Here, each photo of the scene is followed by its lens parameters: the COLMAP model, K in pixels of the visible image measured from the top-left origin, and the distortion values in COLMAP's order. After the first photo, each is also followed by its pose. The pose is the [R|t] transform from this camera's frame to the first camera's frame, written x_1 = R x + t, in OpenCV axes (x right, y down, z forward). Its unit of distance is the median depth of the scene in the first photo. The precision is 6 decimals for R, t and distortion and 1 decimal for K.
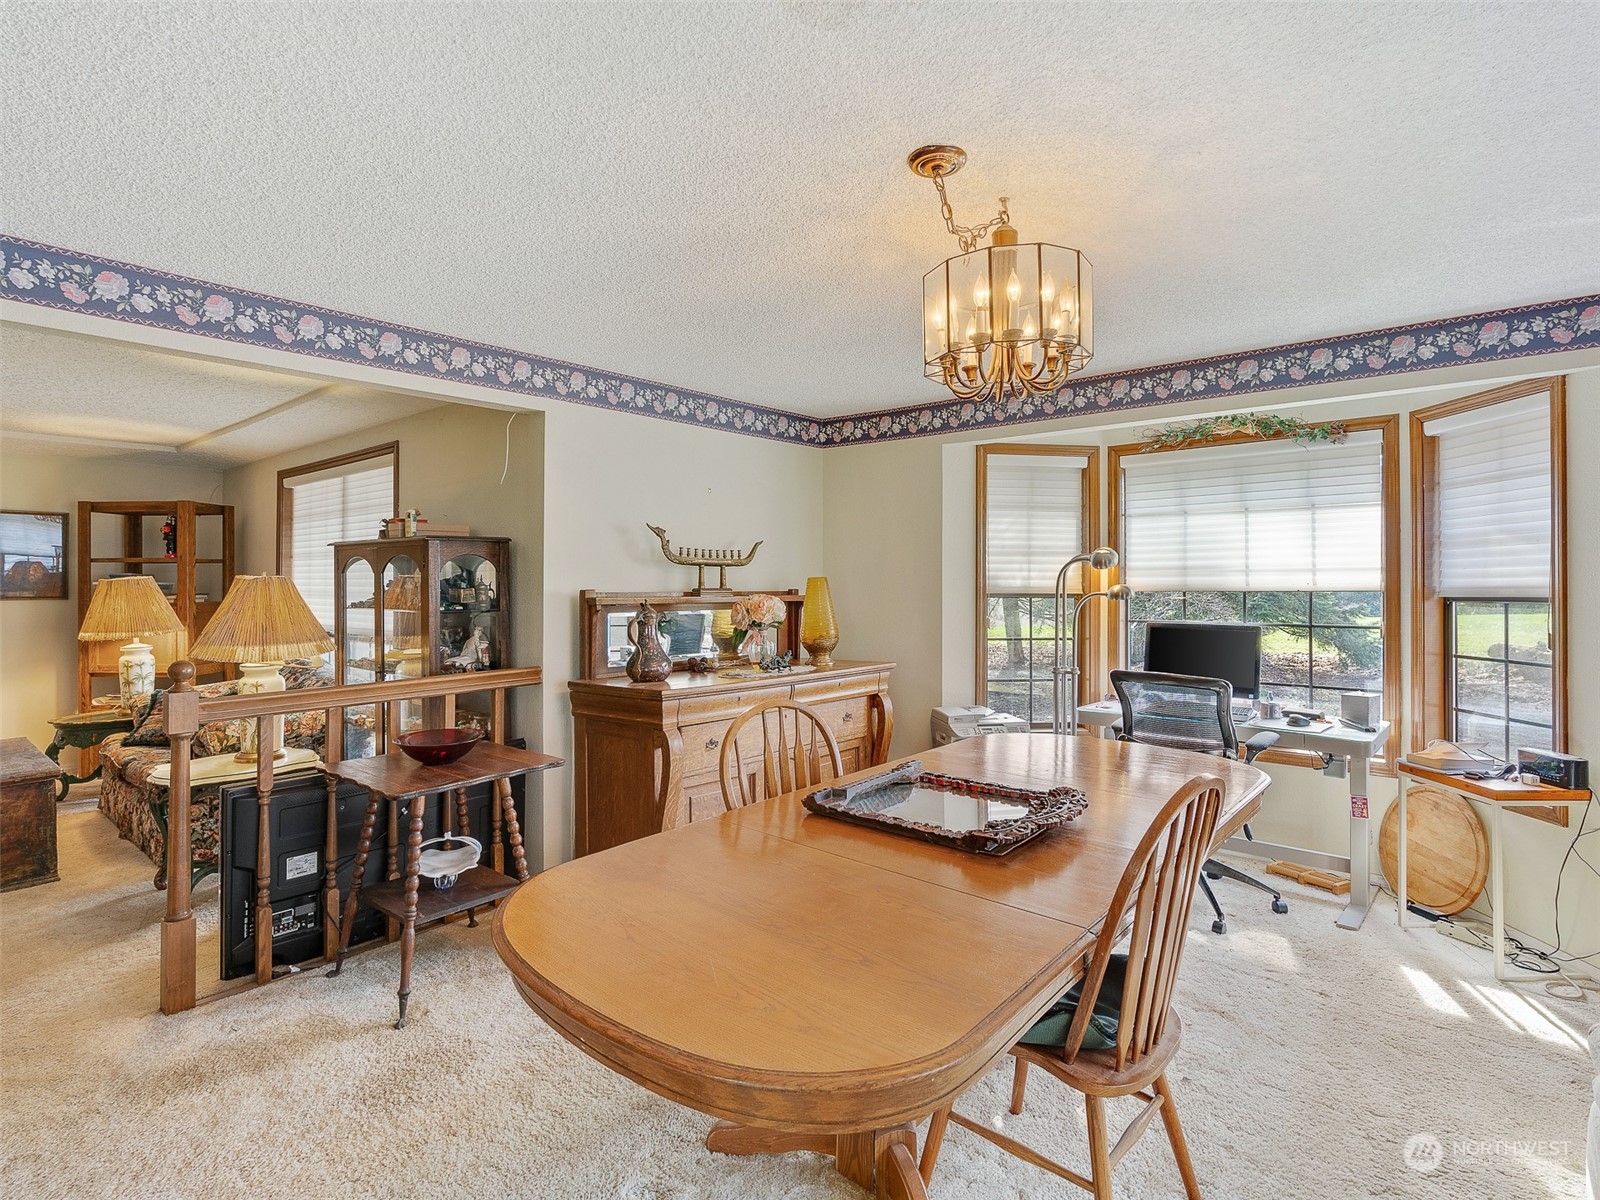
lens RADIAL K [[827.6, 0, 788.3], [0, 827.6, 584.5], [0, 0, 1]] dist [-0.001268, -0.000477]
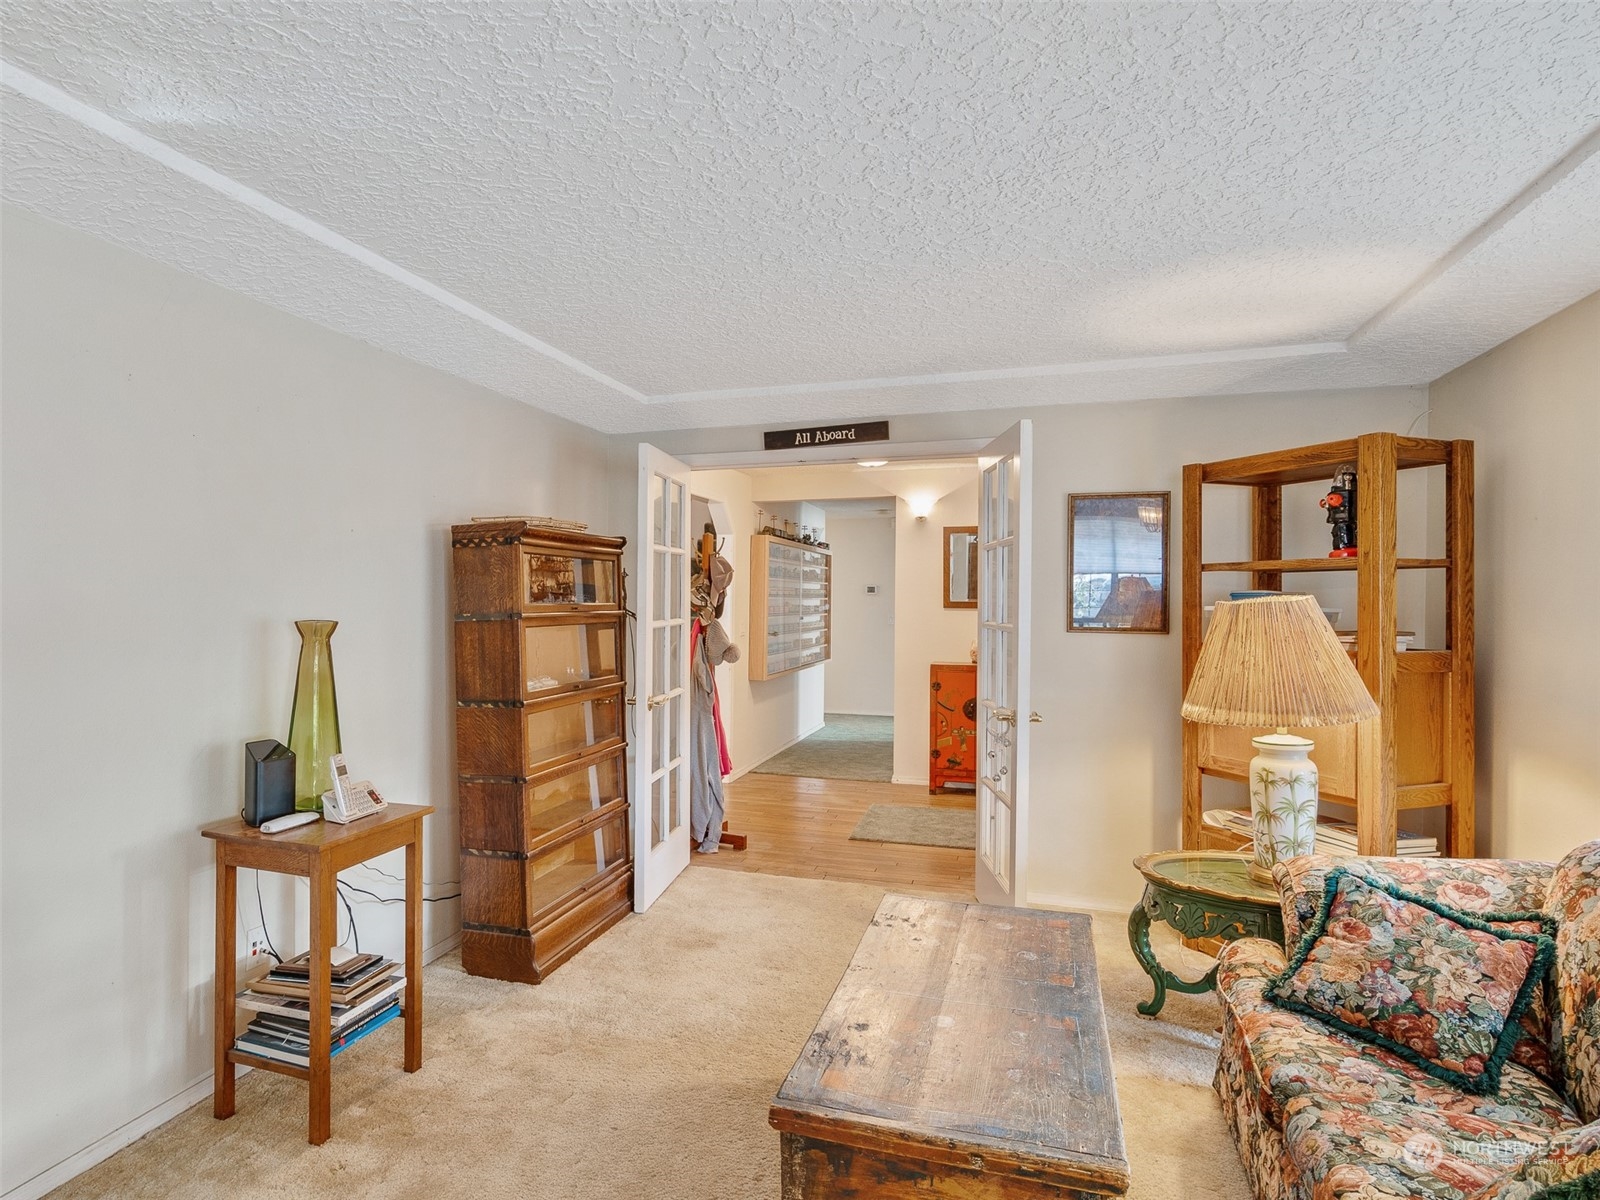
lens RADIAL K [[827.6, 0, 788.3], [0, 827.6, 584.5], [0, 0, 1]] dist [-0.001268, -0.000477]
pose [[0.399459, -0.014096, -0.916643, -0.434887], [-0.012306, 0.999709, -0.020736, -0.002843], [0.916669, 0.019564, 0.399169, 0.511368]]
